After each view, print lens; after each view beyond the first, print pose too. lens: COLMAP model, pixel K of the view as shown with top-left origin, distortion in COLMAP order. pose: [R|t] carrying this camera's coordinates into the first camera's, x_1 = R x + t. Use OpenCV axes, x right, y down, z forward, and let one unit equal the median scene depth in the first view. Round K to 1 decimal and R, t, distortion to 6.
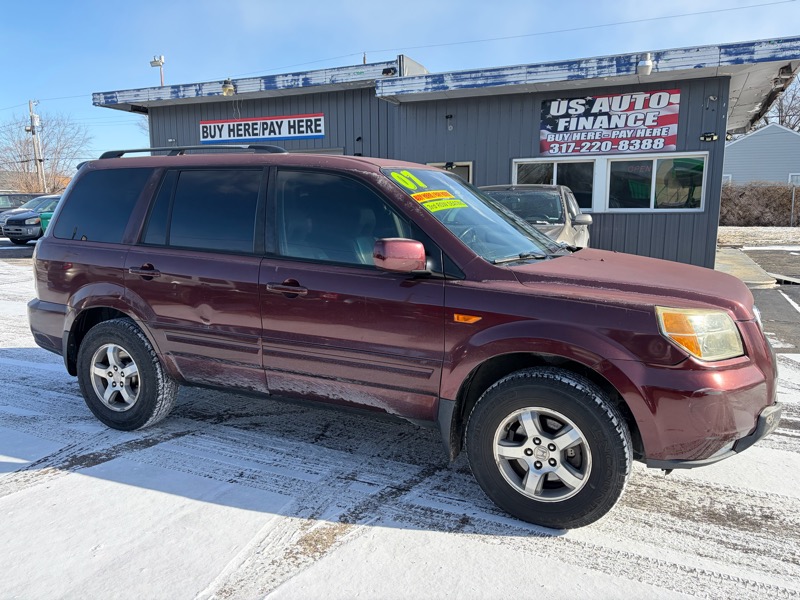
lens RADIAL K [[593.8, 0, 398.5], [0, 593.8, 300.5], [0, 0, 1]] dist [0.047285, -0.050473]
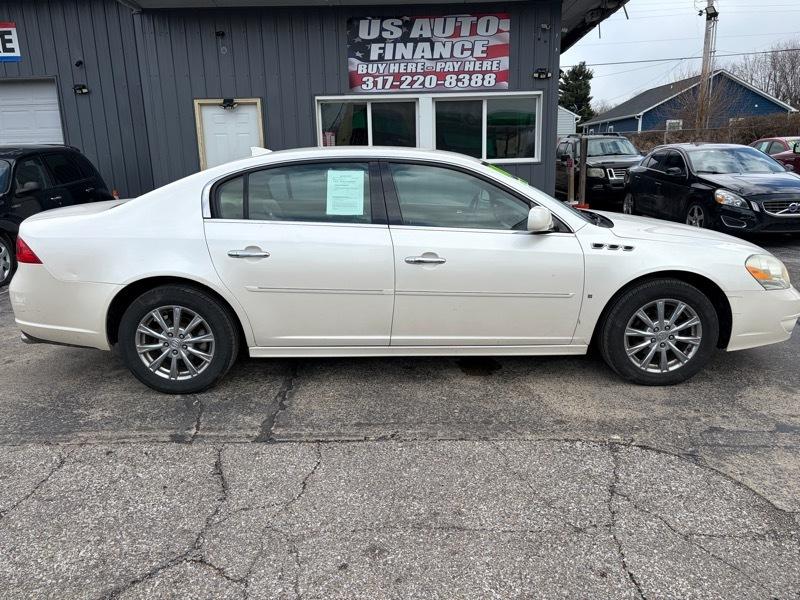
lens RADIAL K [[596.6, 0, 403.2], [0, 596.6, 300.9], [0, 0, 1]] dist [0.035159, -0.034618]
pose [[0.910563, -0.113856, 0.397382, -0.042514], [0.083486, 0.992163, 0.092968, -0.040498], [-0.404853, -0.051477, 0.912932, 0.251493]]
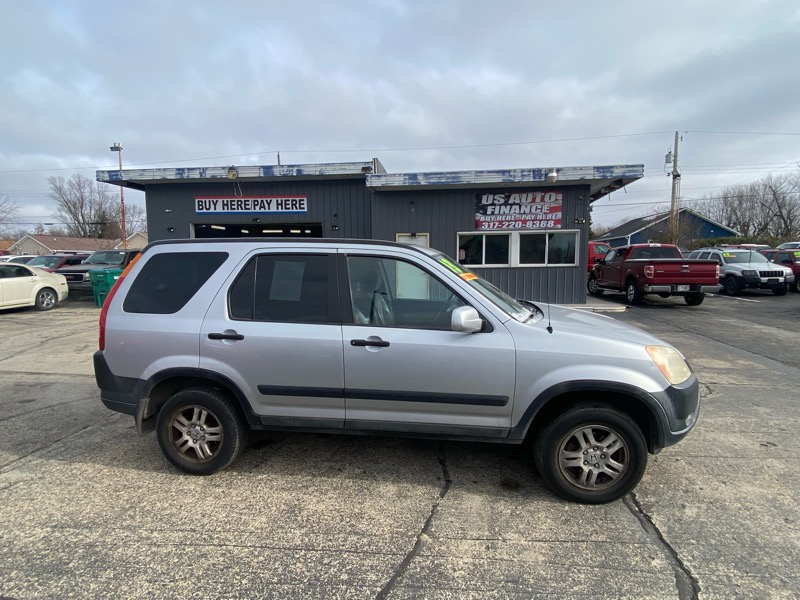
lens RADIAL K [[416.4, 0, 399.7], [0, 416.4, 303.9], [0, 0, 1]] dist [0.053447, -0.054944]
pose [[0.955414, -0.033895, 0.293317, -0.273392], [0.050160, 0.997582, -0.048107, -0.013346], [-0.290977, 0.060675, 0.954804, 0.053246]]
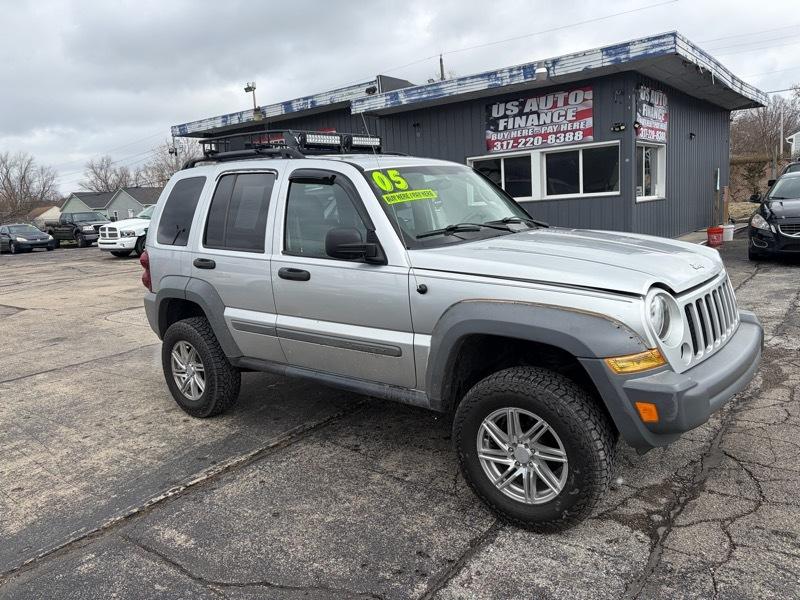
lens RADIAL K [[603.7, 0, 399.1], [0, 603.7, 286.8], [0, 0, 1]] dist [0.002524, 0.057224]
pose [[0.972727, -0.028278, -0.230221, 0.339724], [0.025521, 0.999563, -0.014947, 0.026428], [0.230543, 0.008664, 0.973023, -0.162215]]
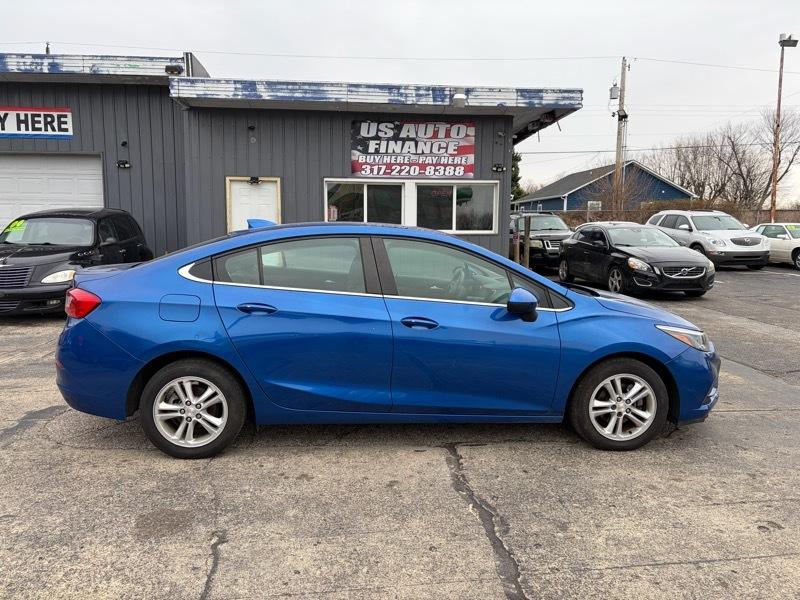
lens RADIAL K [[591.3, 0, 392.8], [0, 591.3, 300.0], [0, 0, 1]] dist [0.052528, -0.056572]
pose [[0.870819, -0.051899, 0.488857, -0.202677], [0.066670, 0.997692, -0.012842, -0.019469], [-0.487063, 0.043775, 0.872269, 0.116544]]
